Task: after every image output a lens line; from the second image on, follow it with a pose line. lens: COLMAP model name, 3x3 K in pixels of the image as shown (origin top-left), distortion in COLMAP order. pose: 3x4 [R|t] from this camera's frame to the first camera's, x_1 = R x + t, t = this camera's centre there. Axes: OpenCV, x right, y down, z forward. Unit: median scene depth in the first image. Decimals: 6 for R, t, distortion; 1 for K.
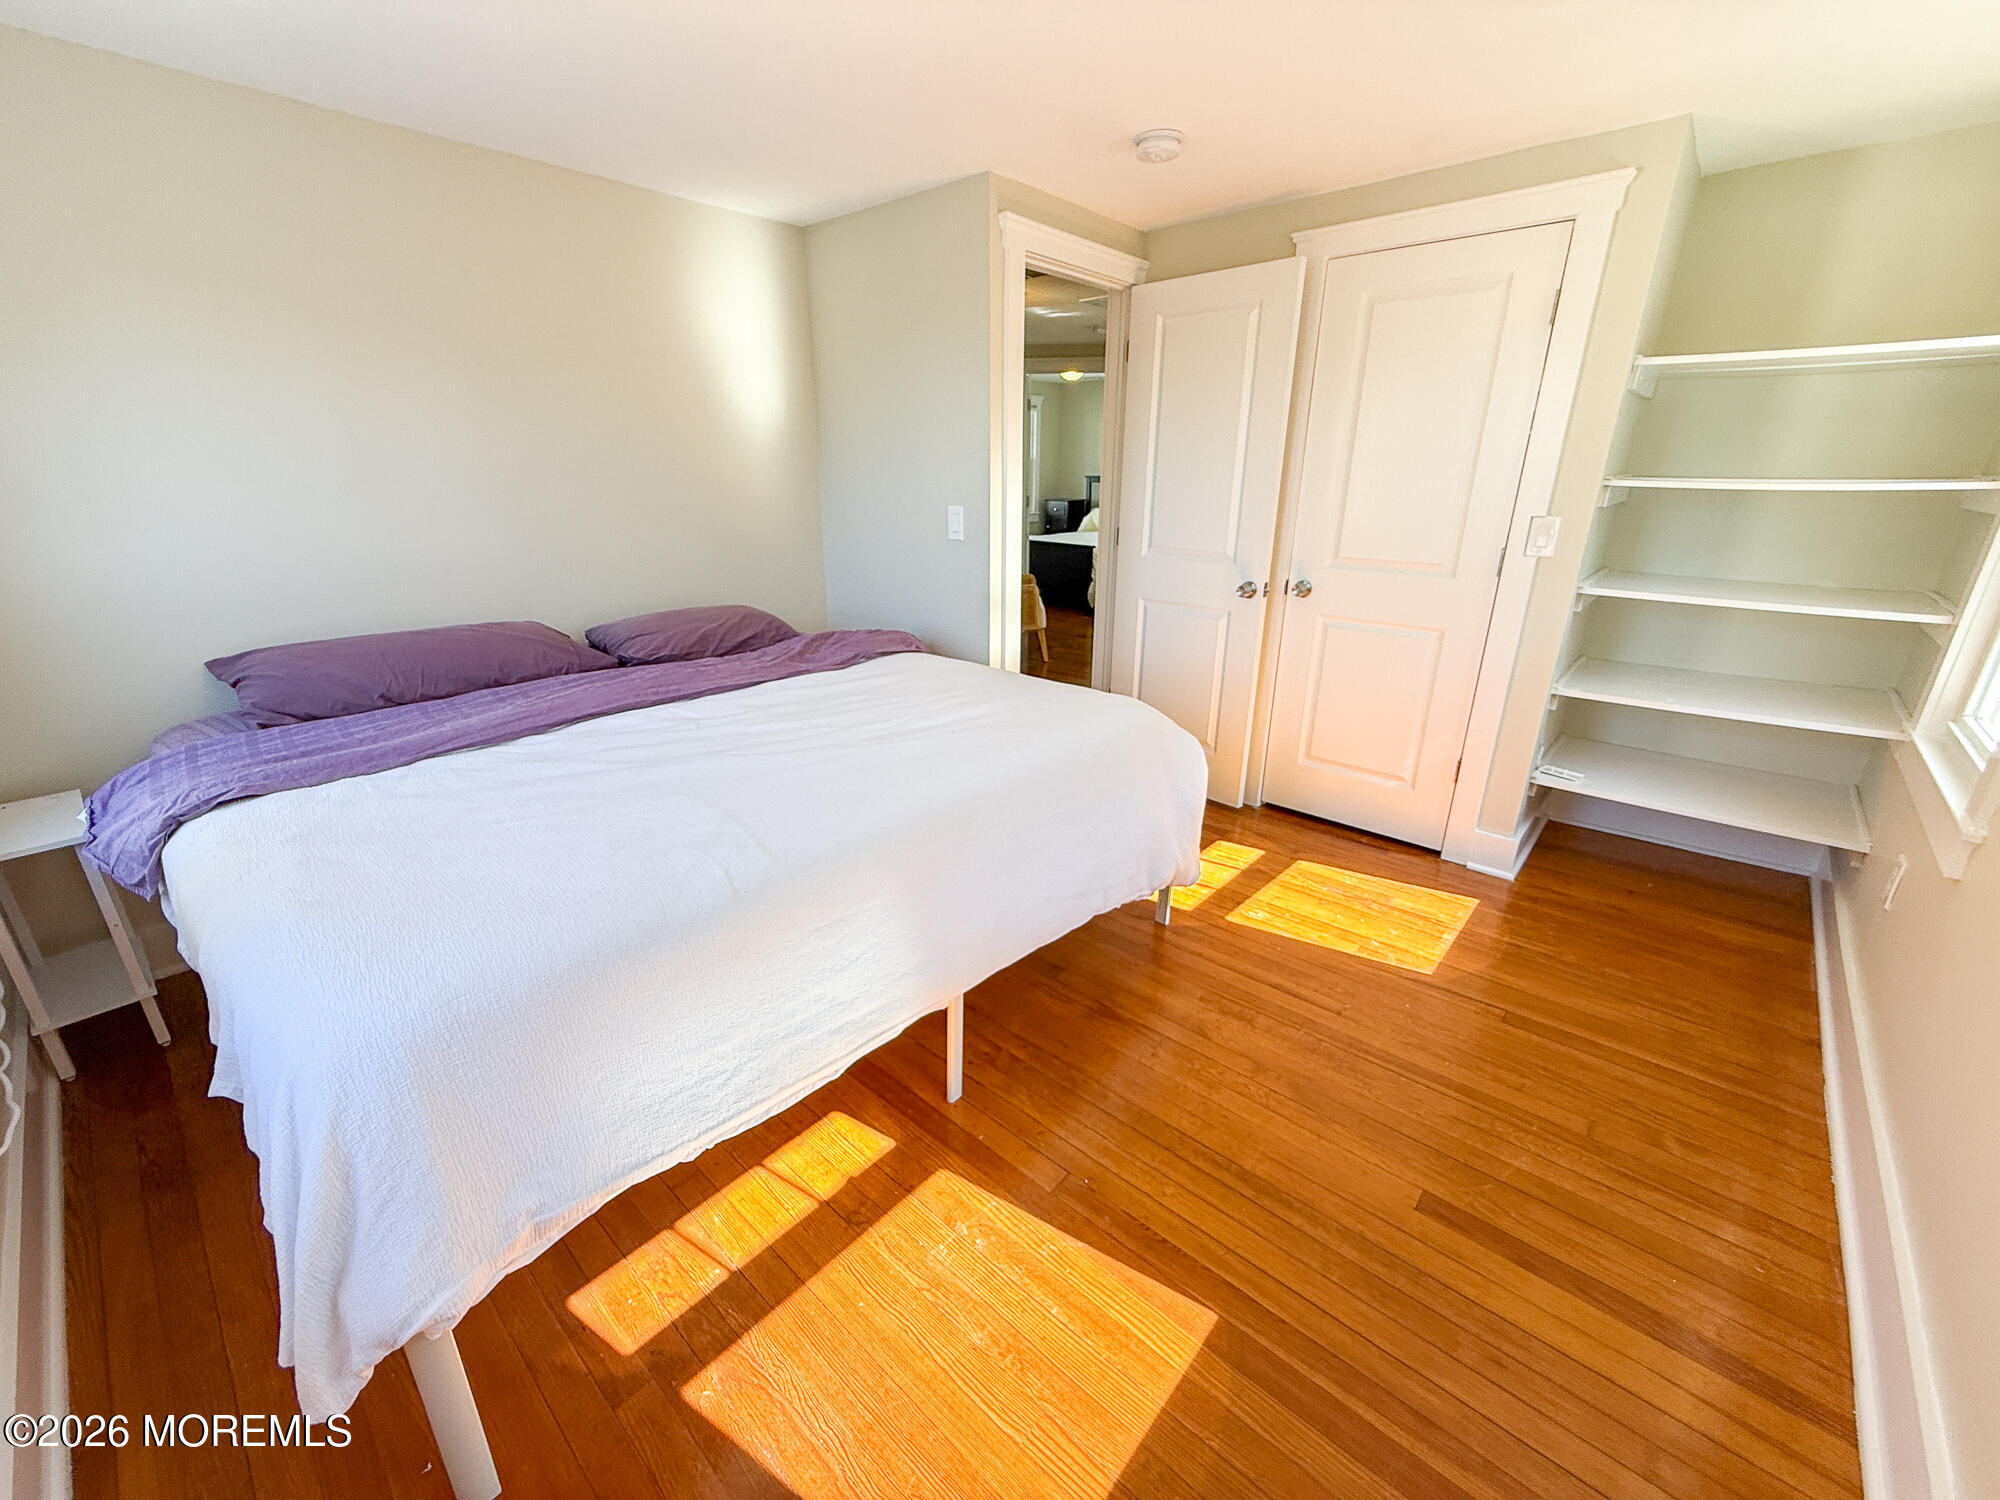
lens RADIAL K [[798.9, 0, 995.5], [0, 798.9, 746.8], [0, 0, 1]] dist [0.002694, 0.000153]
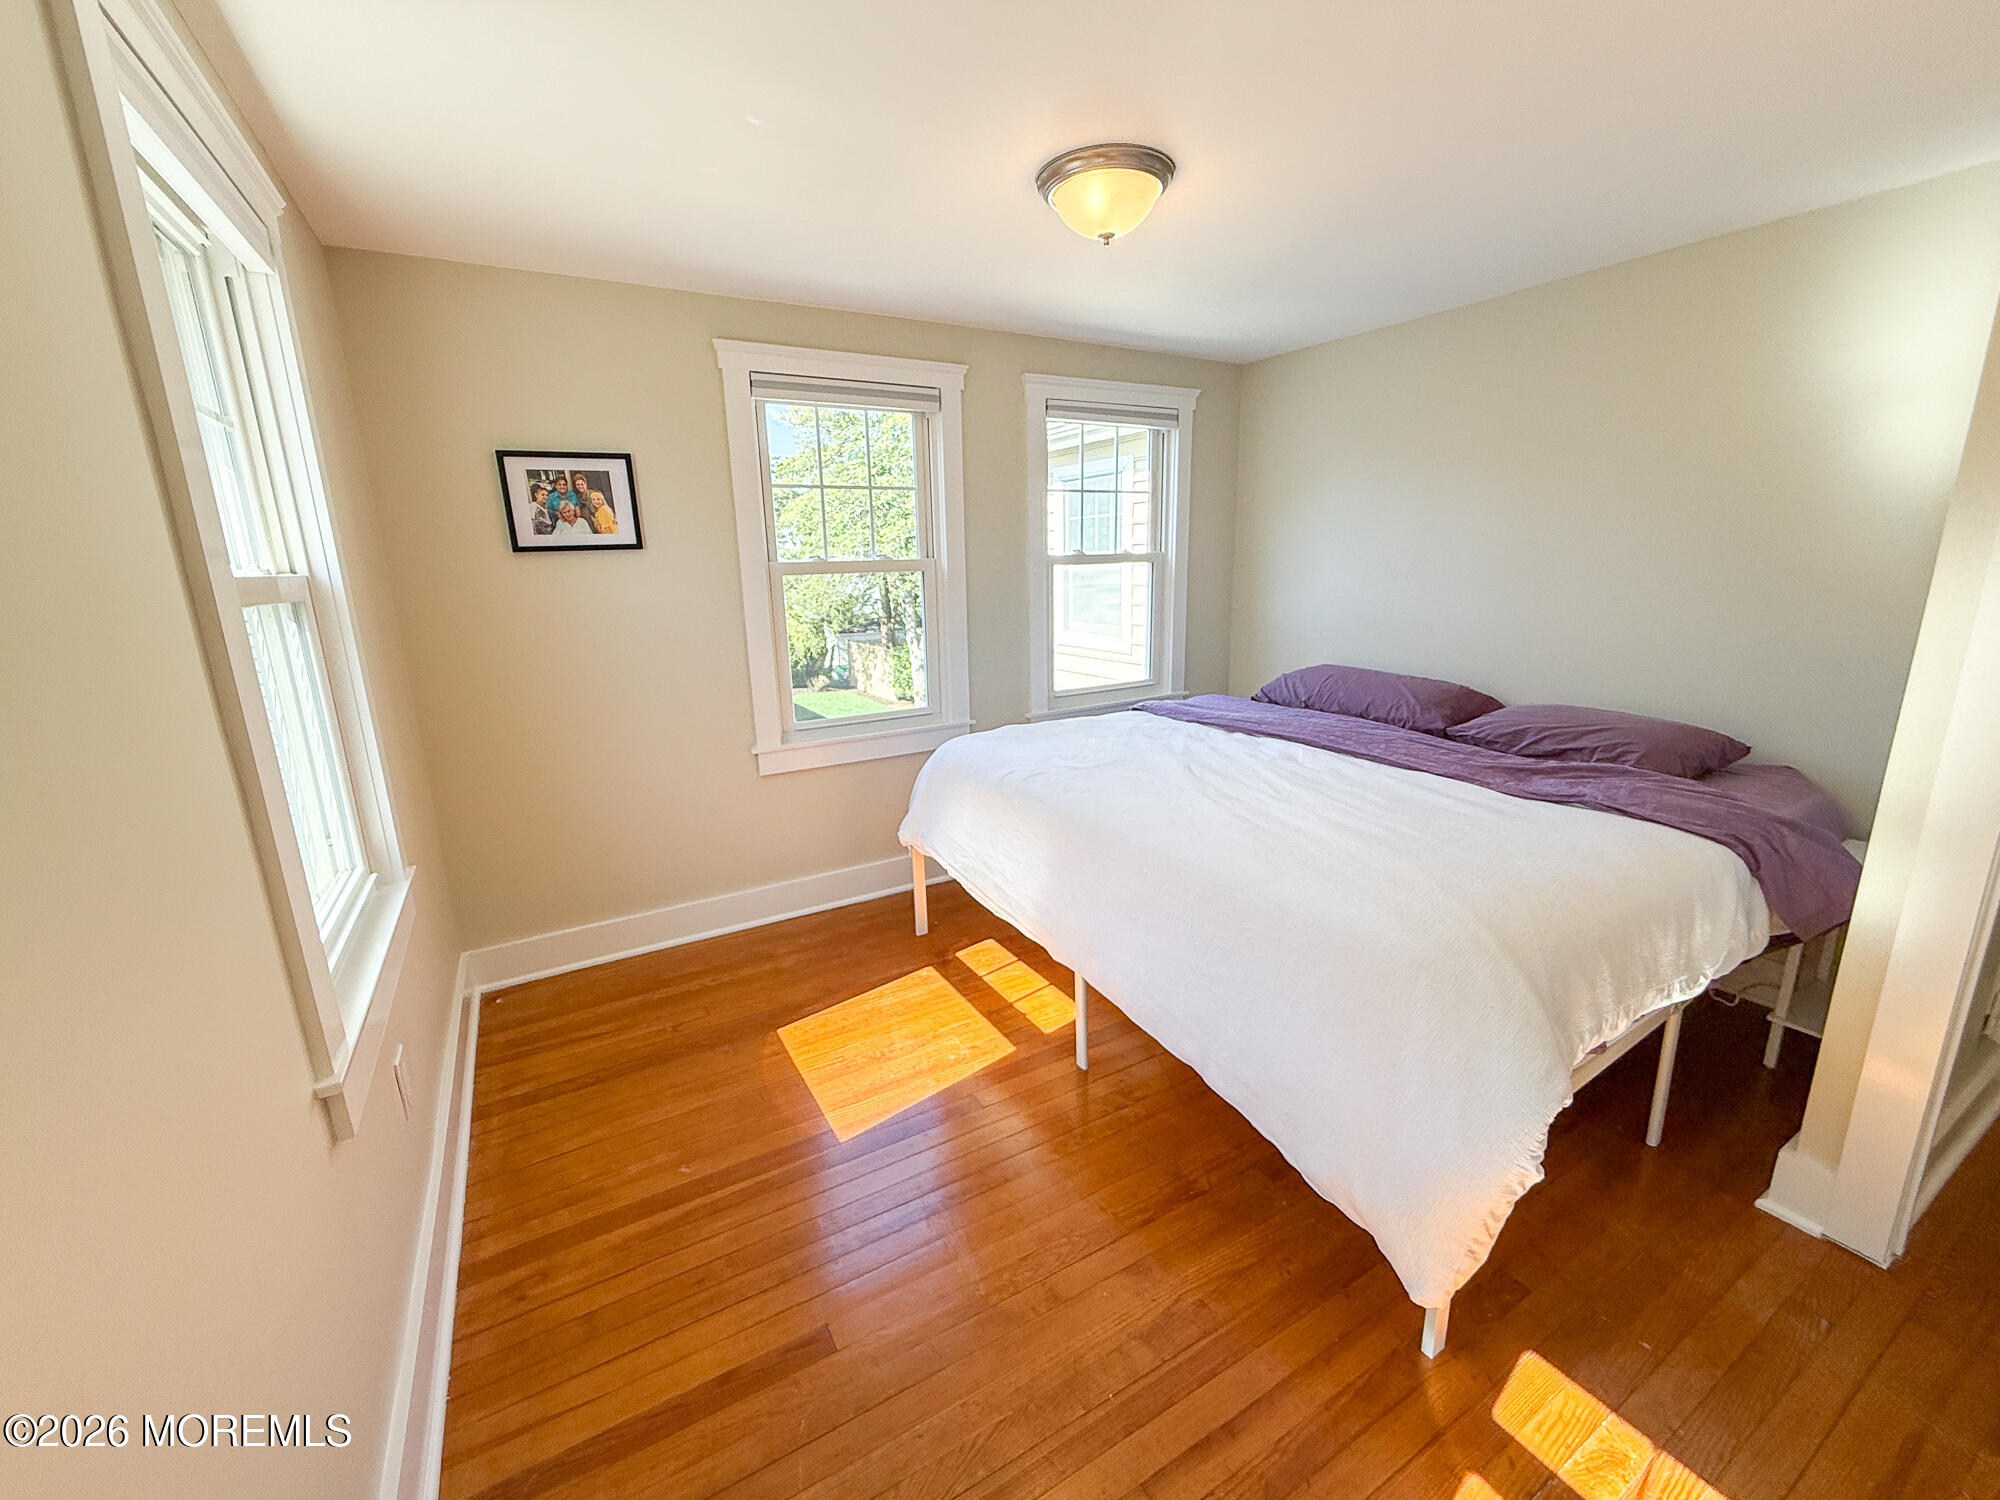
lens RADIAL K [[798.9, 0, 995.5], [0, 798.9, 746.8], [0, 0, 1]] dist [0.002694, 0.000153]
pose [[-0.300218, 0.225270, -0.926889, 1.101688], [-0.293472, 0.902767, 0.314462, -0.377064], [0.907603, 0.366423, -0.204916, 1.034857]]
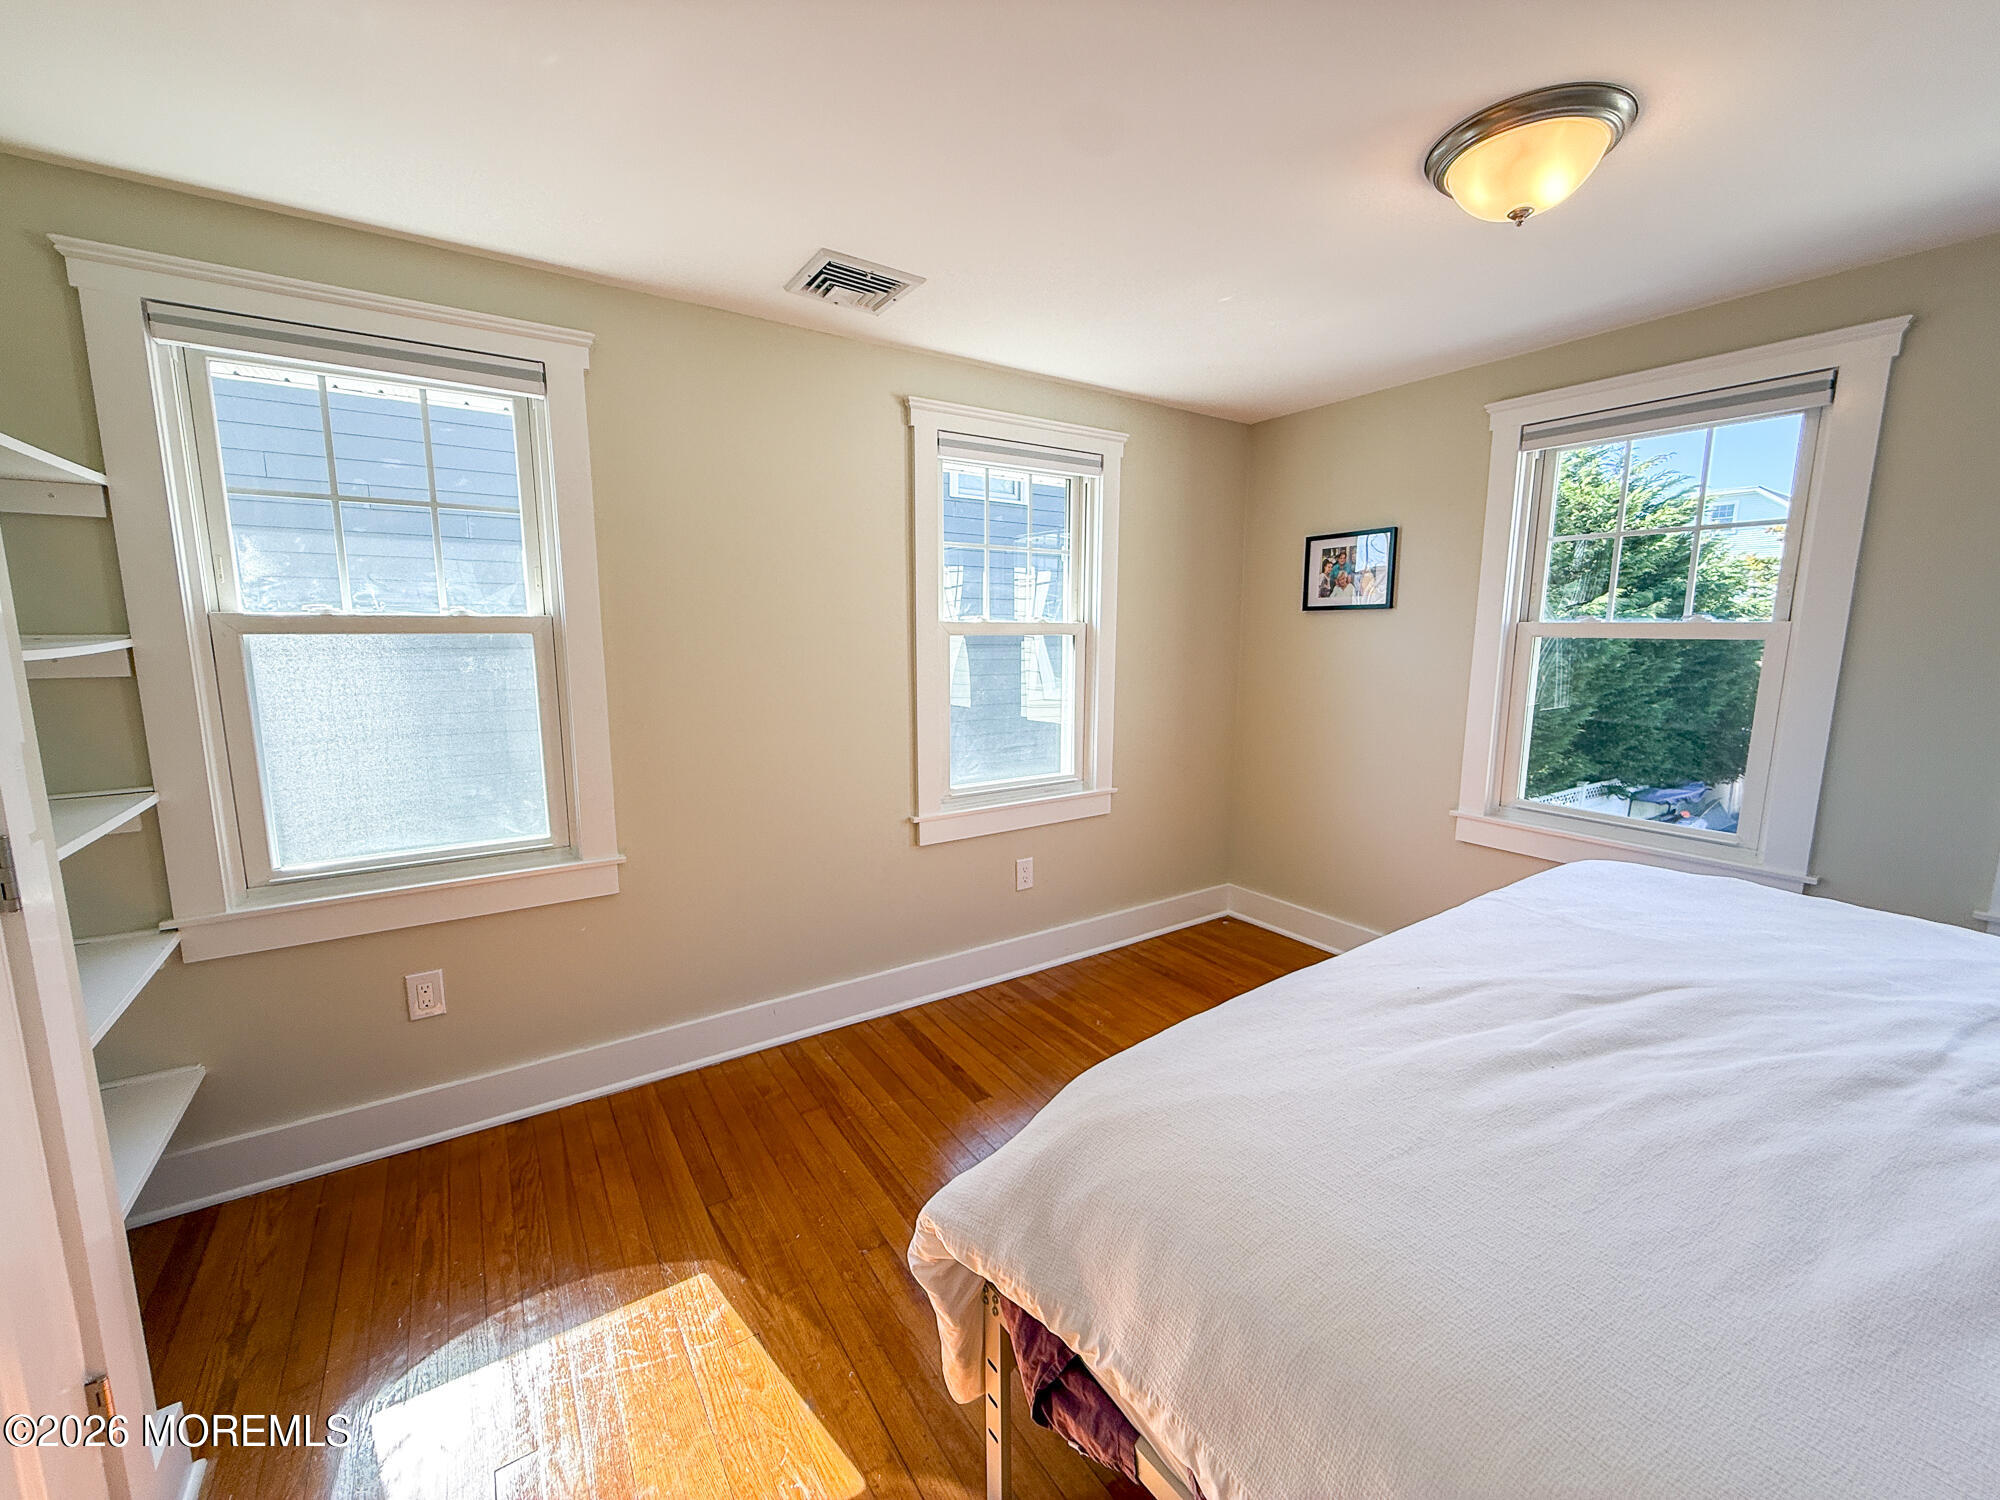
lens RADIAL K [[798.9, 0, 995.5], [0, 798.9, 746.8], [0, 0, 1]] dist [0.002694, 0.000153]
pose [[-0.969823, -0.037726, 0.240875, 0.160875], [0.079182, 0.885667, 0.457520, -0.647930], [-0.230595, 0.462786, -0.855953, 1.831516]]
